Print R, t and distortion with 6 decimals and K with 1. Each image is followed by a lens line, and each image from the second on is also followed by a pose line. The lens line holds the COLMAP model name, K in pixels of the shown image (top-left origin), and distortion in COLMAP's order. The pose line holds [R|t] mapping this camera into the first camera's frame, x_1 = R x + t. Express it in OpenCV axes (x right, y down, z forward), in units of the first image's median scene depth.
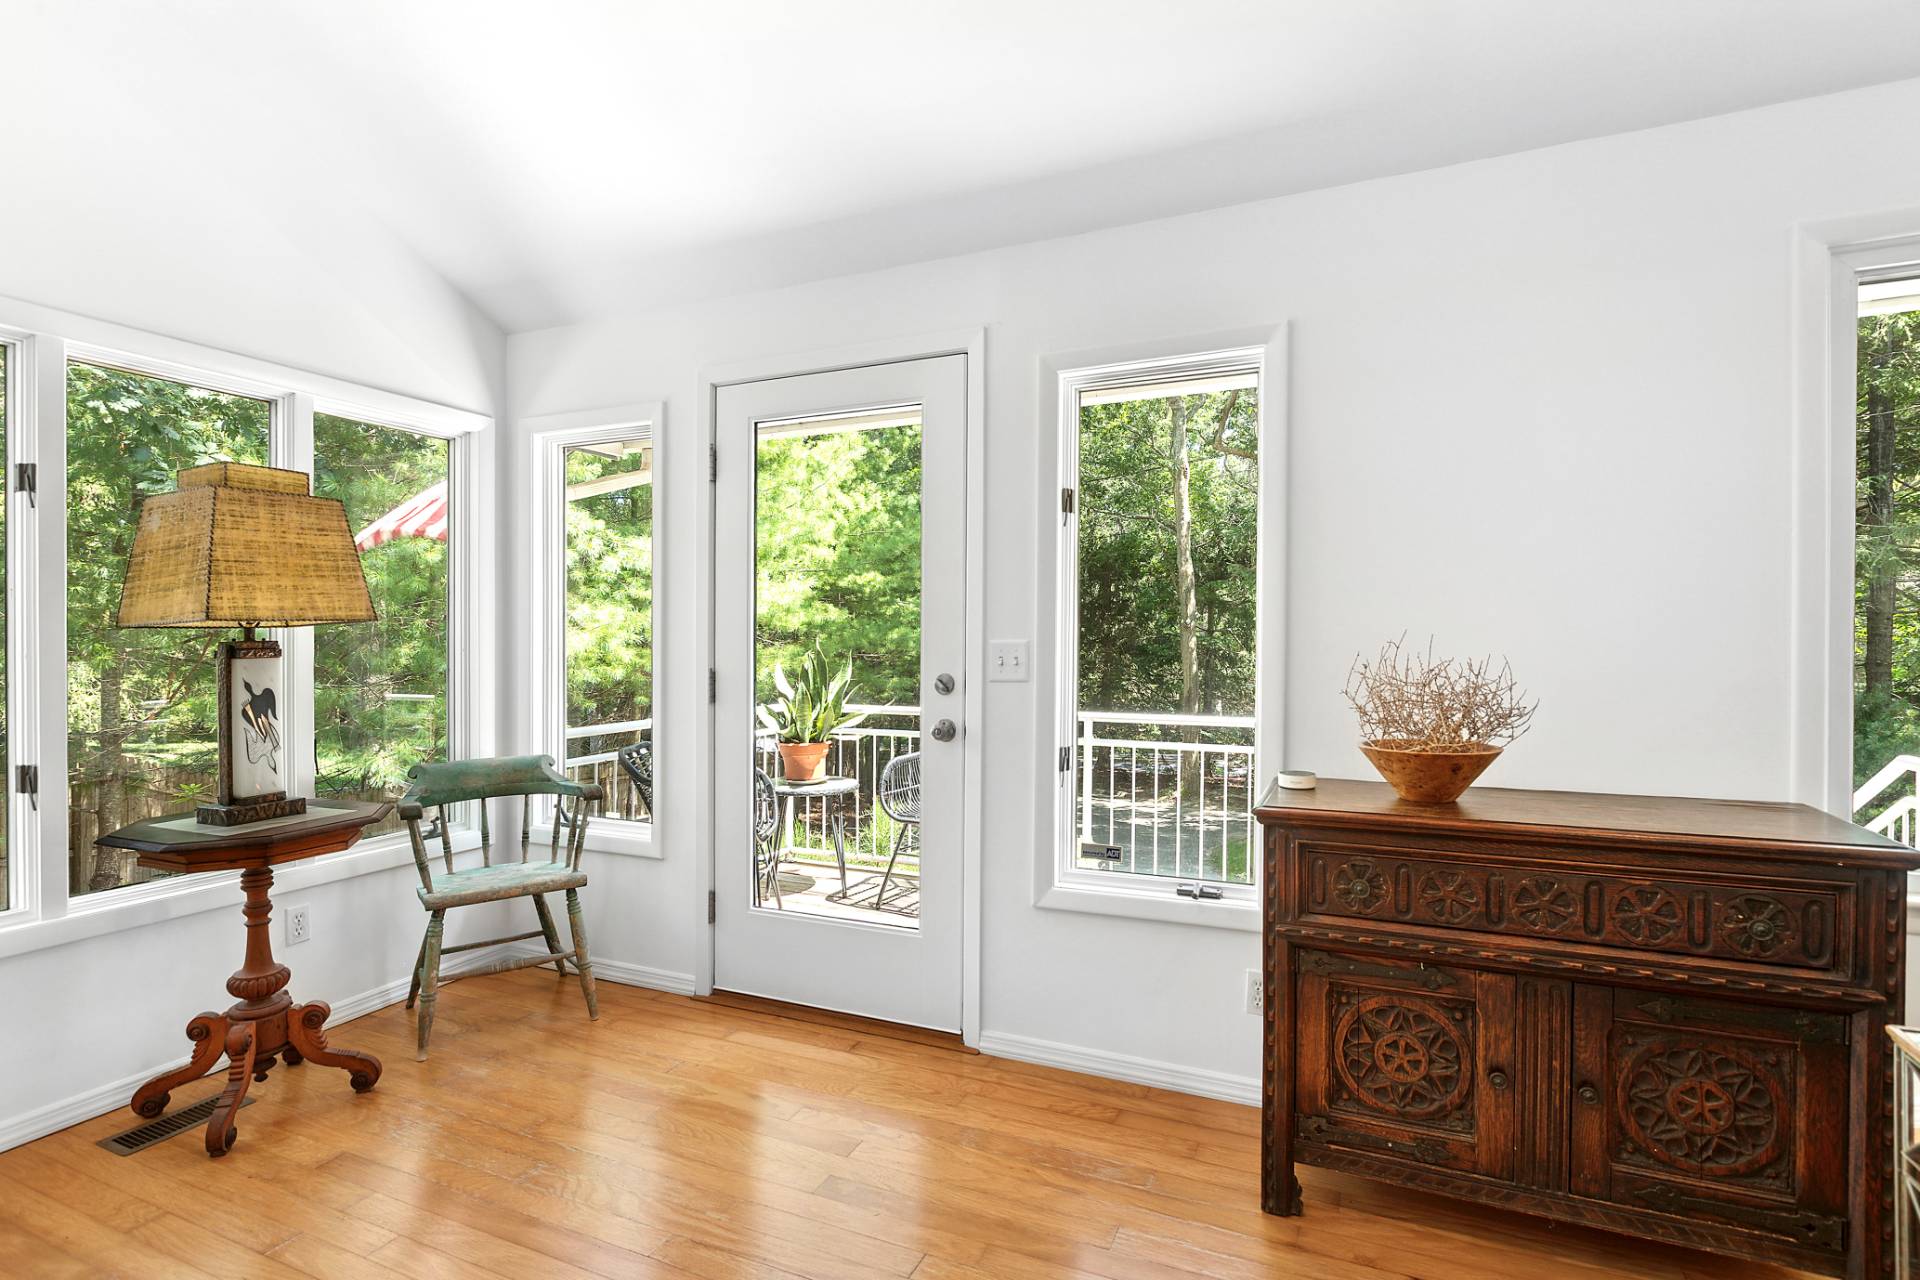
lens RADIAL K [[932.5, 0, 954.9], [0, 932.5, 643.7], [0, 0, 1]] dist [0.006959, 0.000406]
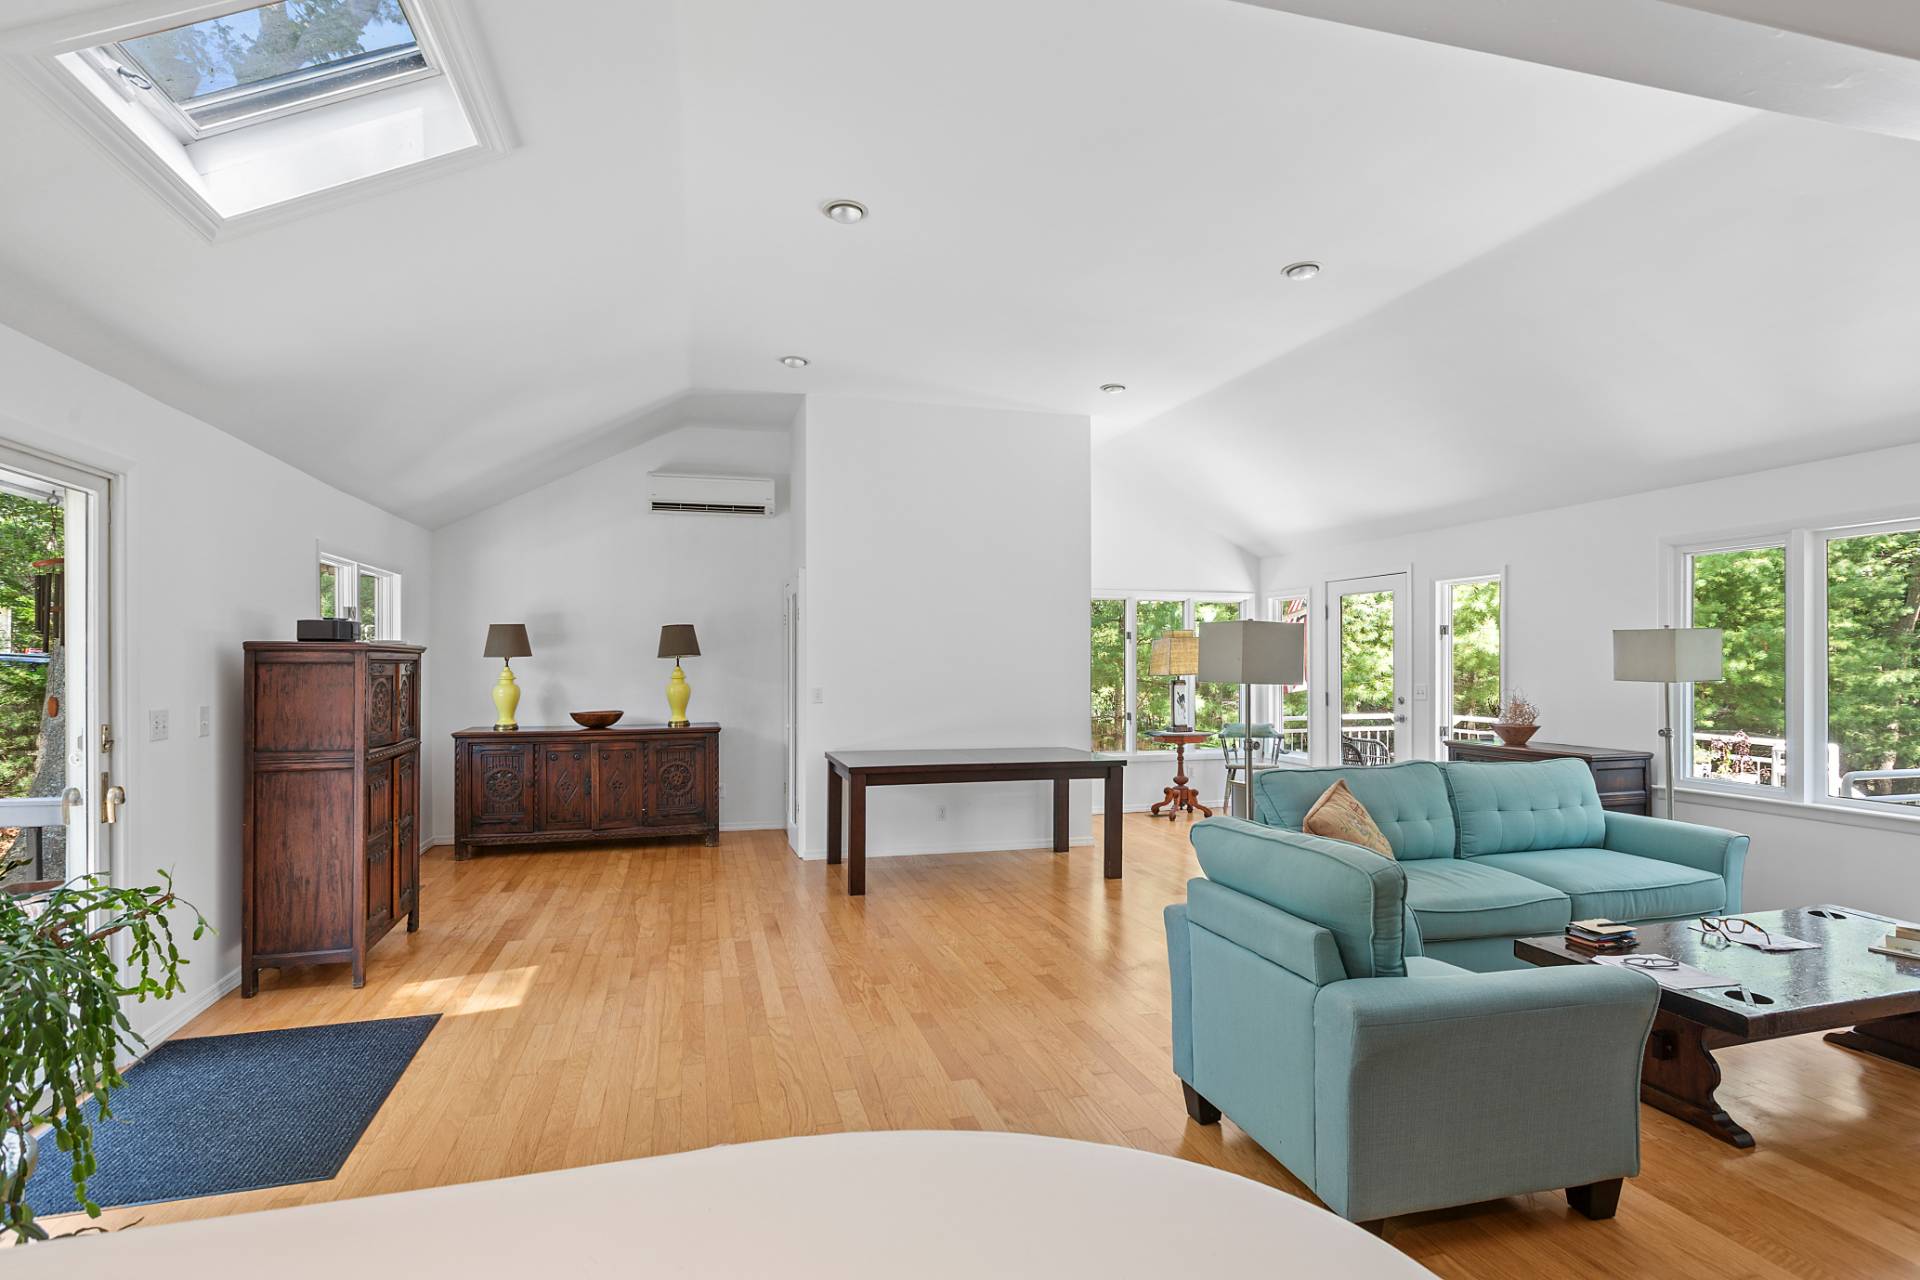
lens RADIAL K [[932.5, 0, 952.6], [0, 932.5, 654.1], [0, 0, 1]] dist [0.006959, 0.000406]
pose [[0.647807, -0.004758, -0.761790, 1.284519], [-0.007291, 0.999896, -0.012445, -0.047544], [0.761770, 0.013616, 0.647705, -1.804262]]
